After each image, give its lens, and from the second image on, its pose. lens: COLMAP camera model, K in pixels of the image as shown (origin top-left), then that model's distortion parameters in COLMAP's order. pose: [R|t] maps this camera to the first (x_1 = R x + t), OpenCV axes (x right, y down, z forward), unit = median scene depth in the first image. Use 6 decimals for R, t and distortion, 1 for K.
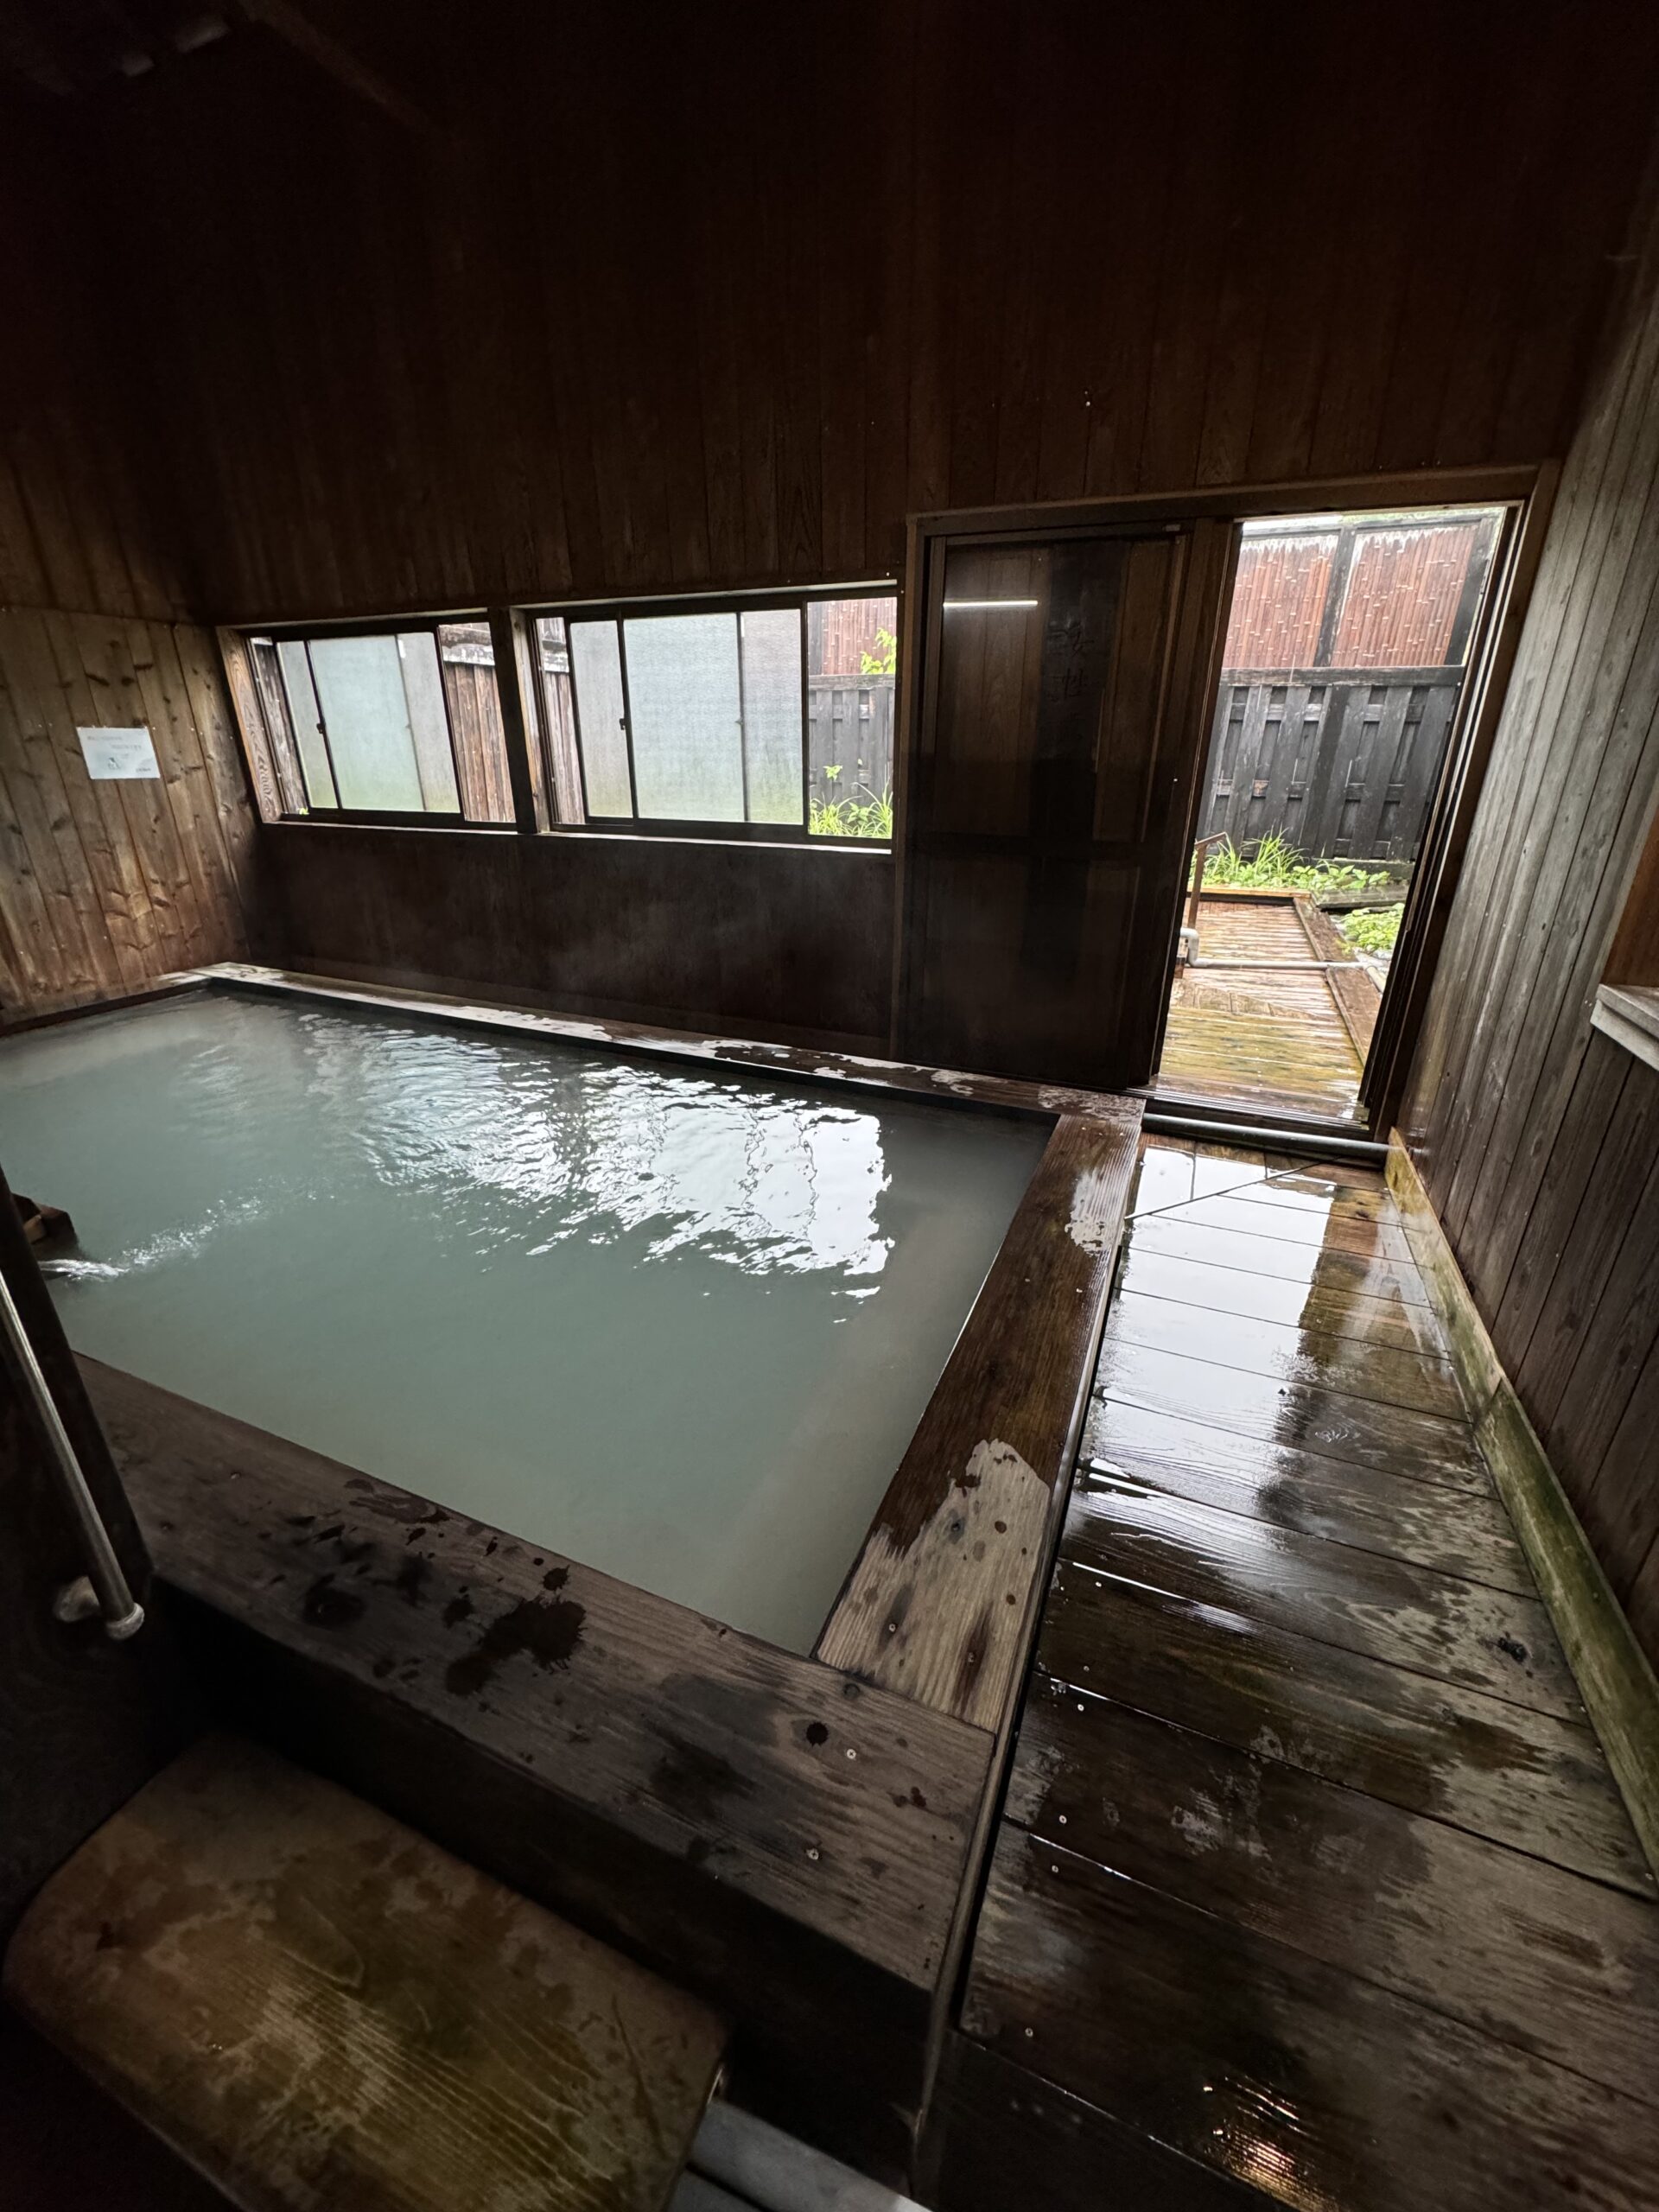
lens RADIAL K [[886.4, 0, 829.5], [0, 886.4, 1106.0], [0, 0, 1]] dist [-0.000978, -0.000095]
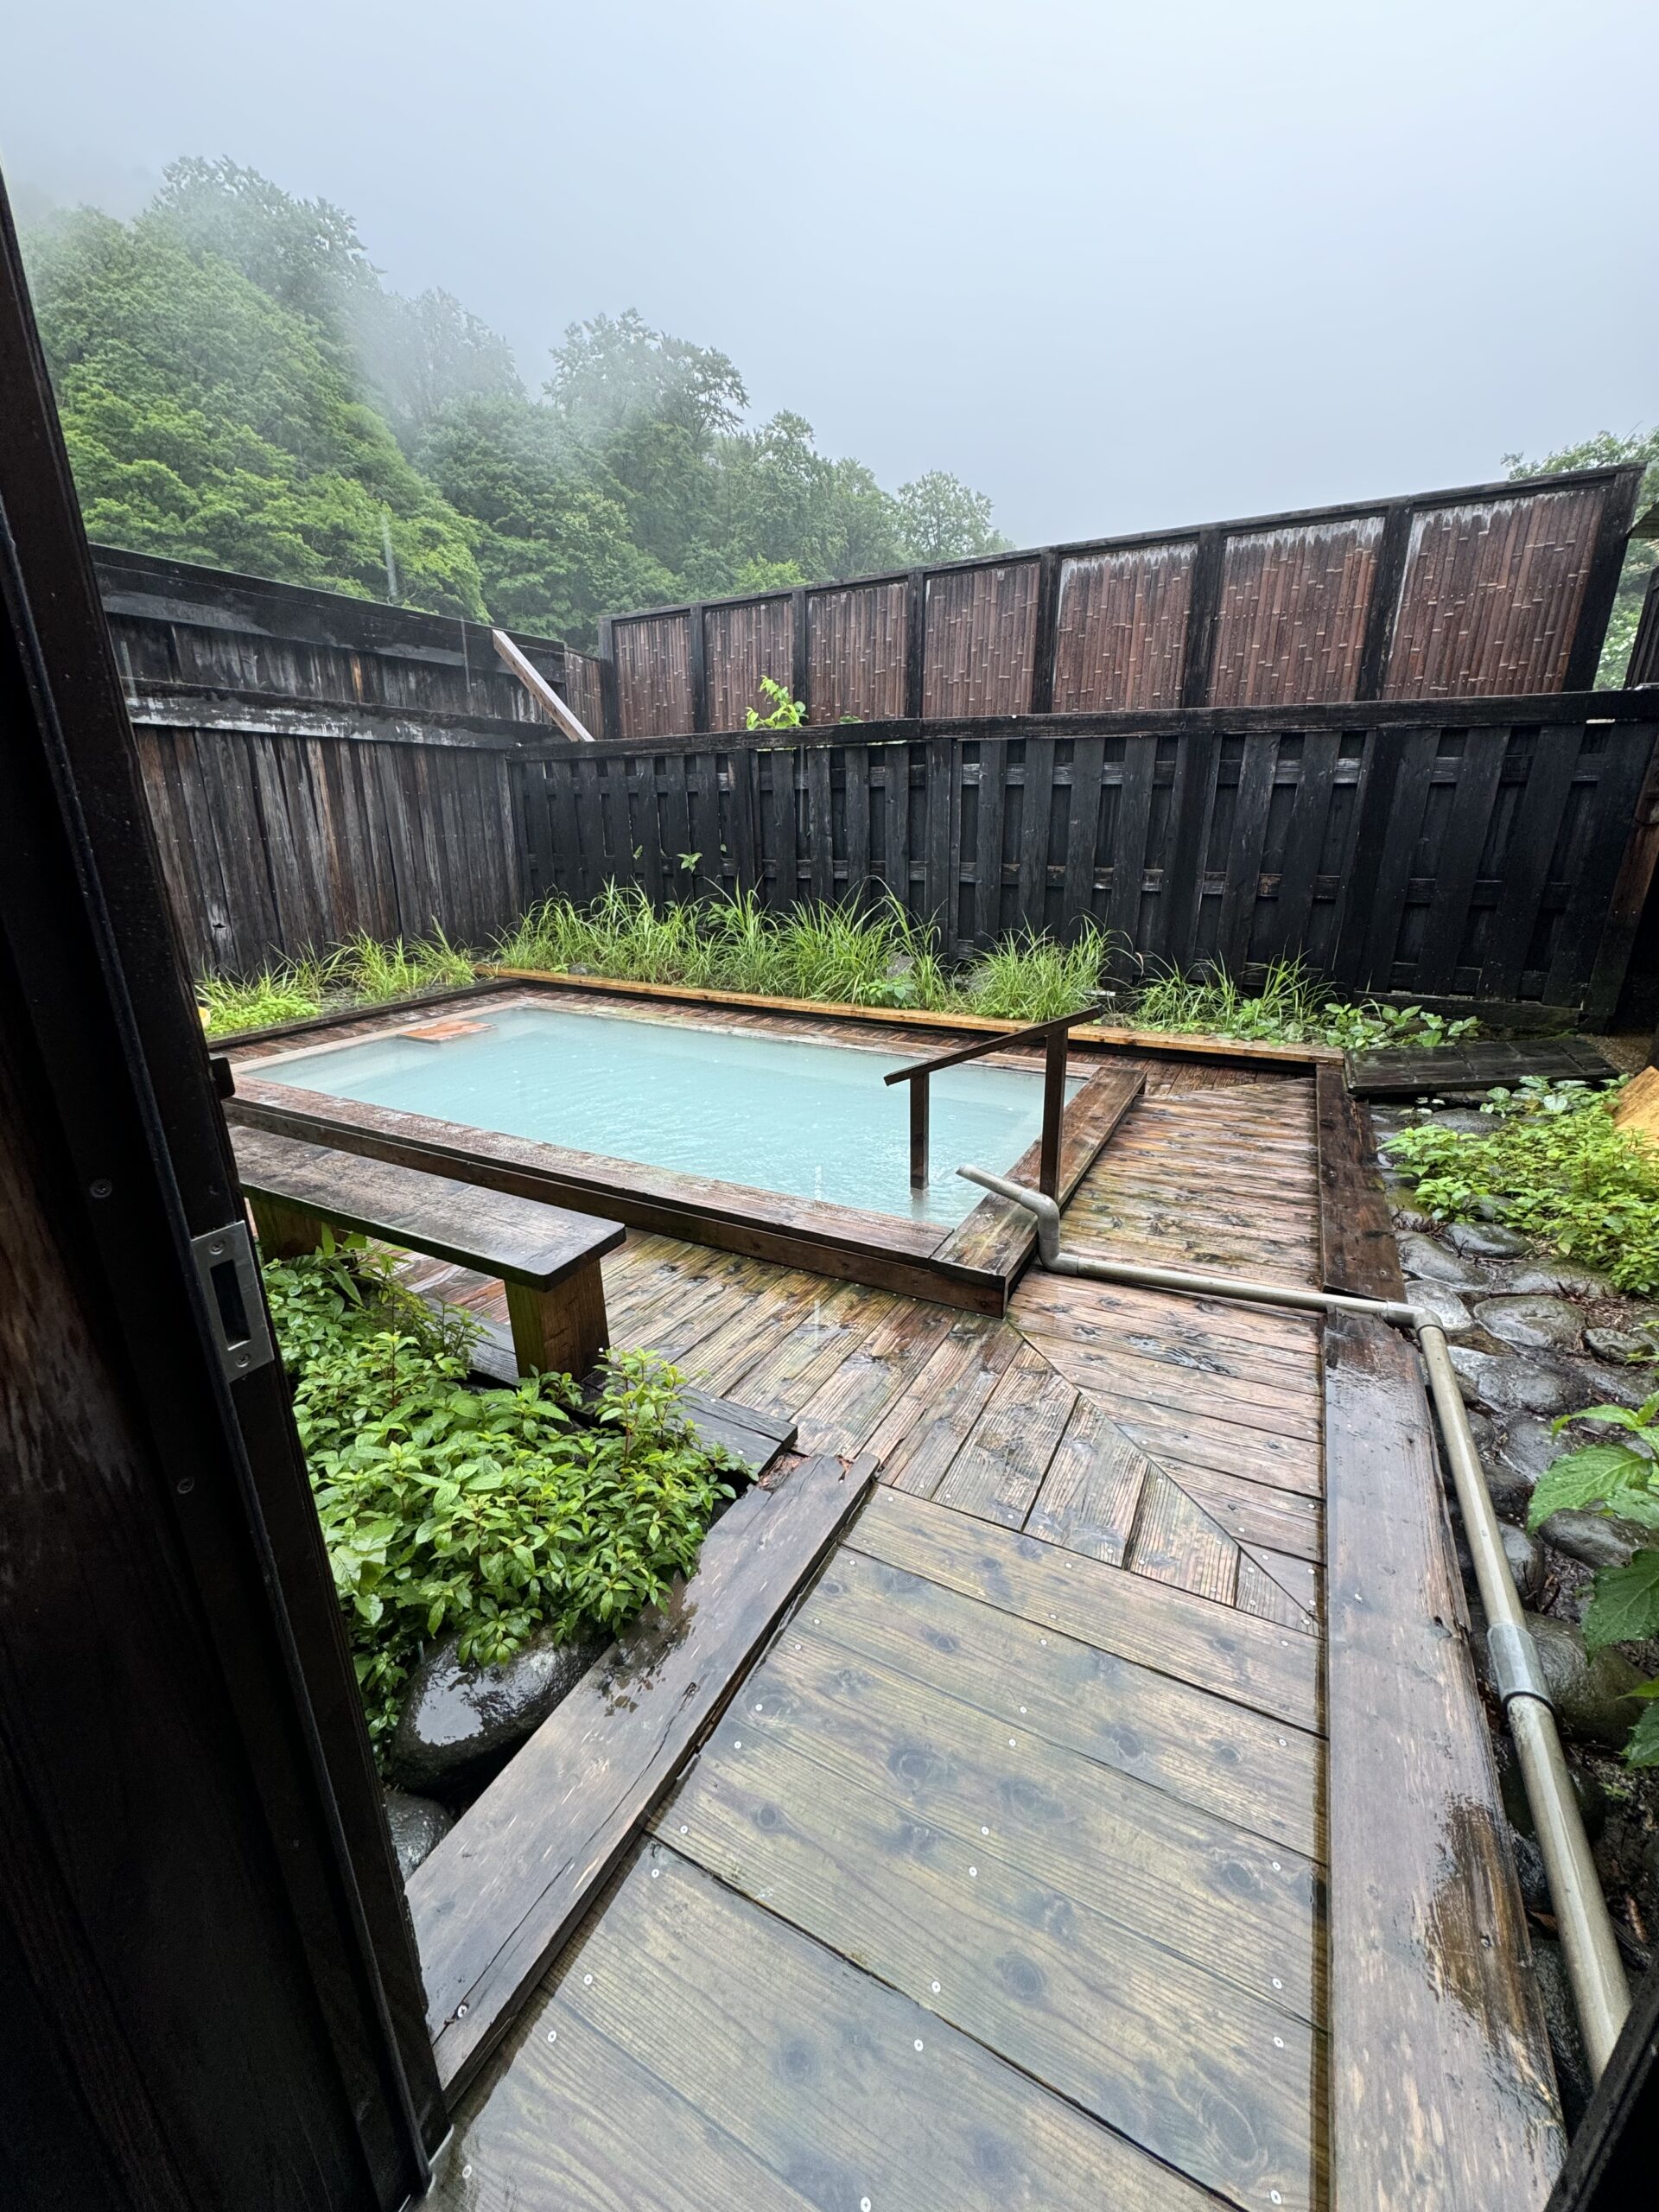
lens RADIAL K [[886.4, 0, 829.5], [0, 886.4, 1106.0], [0, 0, 1]] dist [-0.000978, -0.000095]
pose [[0.996342, 0.017490, -0.083646, 0.225037], [-0.024043, 0.996665, -0.077984, -0.140231], [0.082003, 0.079710, 0.993439, 0.343712]]
